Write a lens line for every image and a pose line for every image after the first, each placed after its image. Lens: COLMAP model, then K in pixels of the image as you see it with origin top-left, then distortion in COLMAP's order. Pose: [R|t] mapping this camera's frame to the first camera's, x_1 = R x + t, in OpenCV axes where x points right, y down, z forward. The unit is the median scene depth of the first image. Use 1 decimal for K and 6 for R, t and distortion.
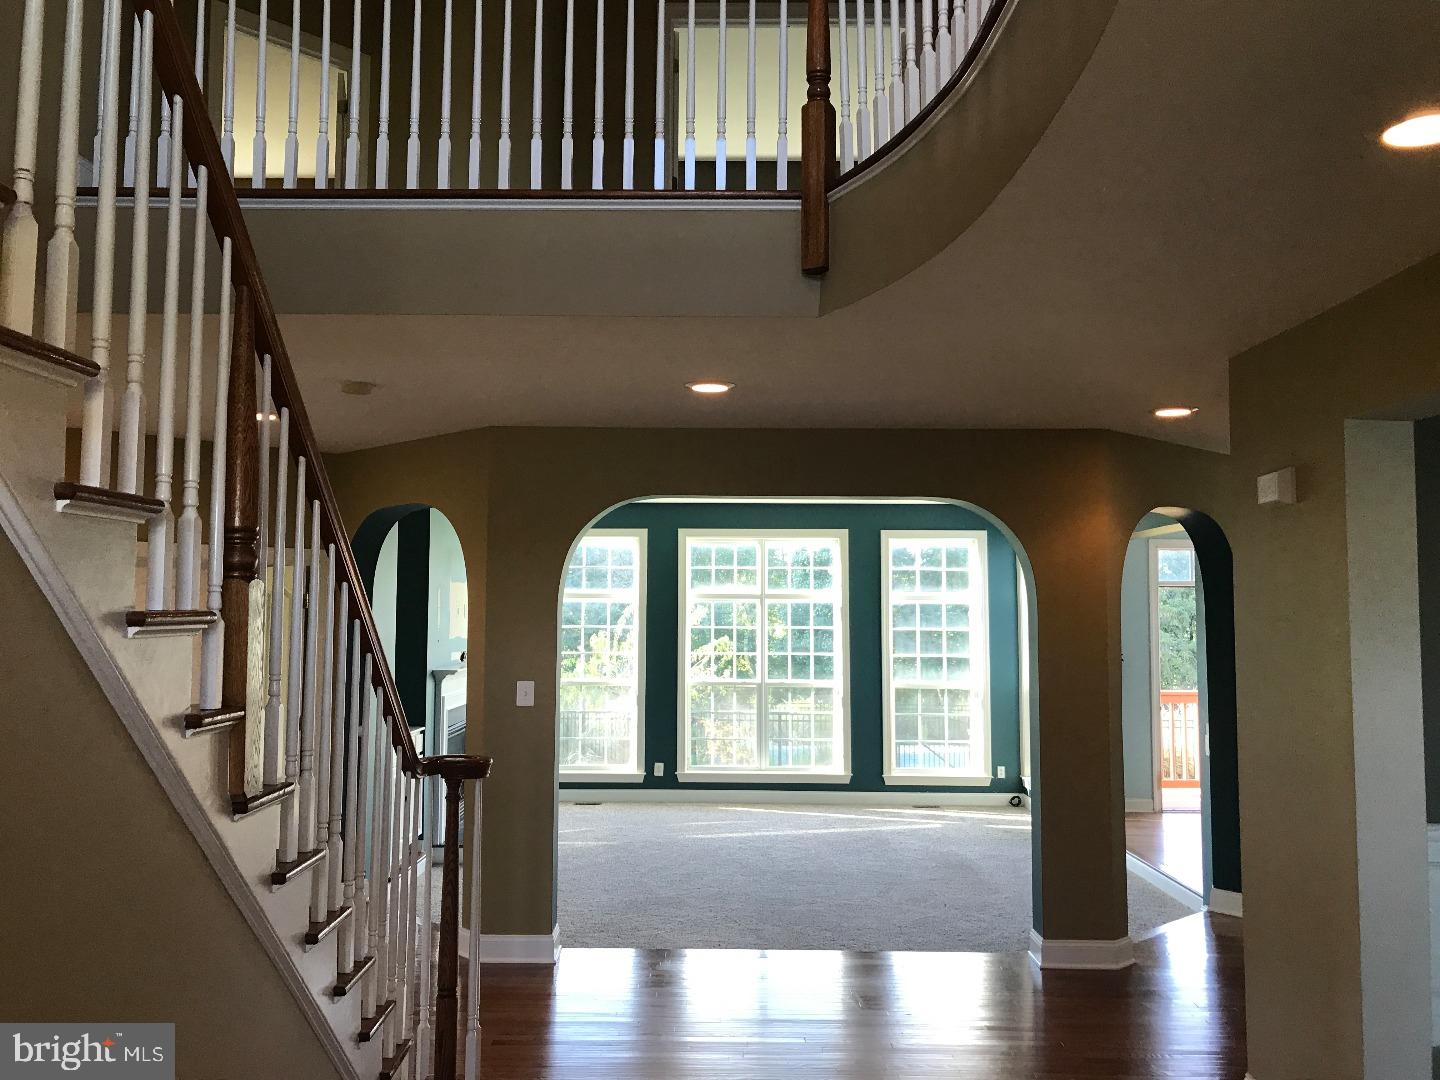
lens RADIAL K [[1170.4, 0, 719.9], [0, 1170.4, 521.4], [0, 0, 1]] dist [0.102906, -0.000261]
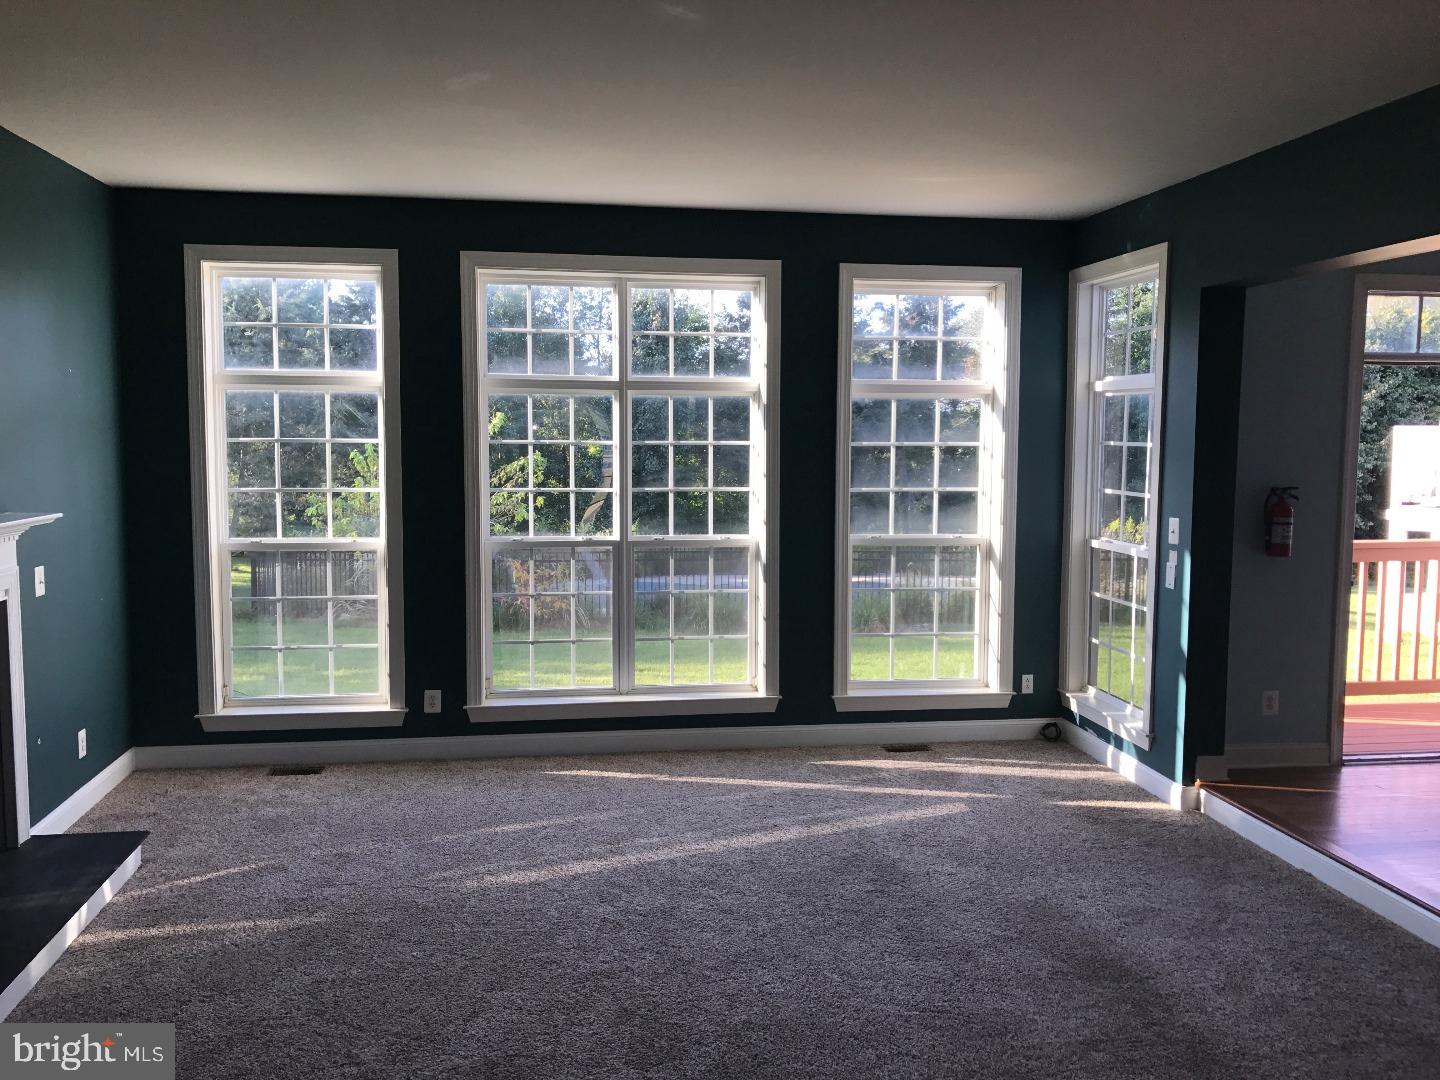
lens RADIAL K [[1170.4, 0, 719.9], [0, 1170.4, 521.4], [0, 0, 1]] dist [0.102906, -0.000261]
pose [[0.985215, -0.011665, 0.170924, -0.013364], [-0.016263, 0.986806, 0.161088, 0.038616], [-0.170548, -0.161486, 0.972027, 0.459063]]
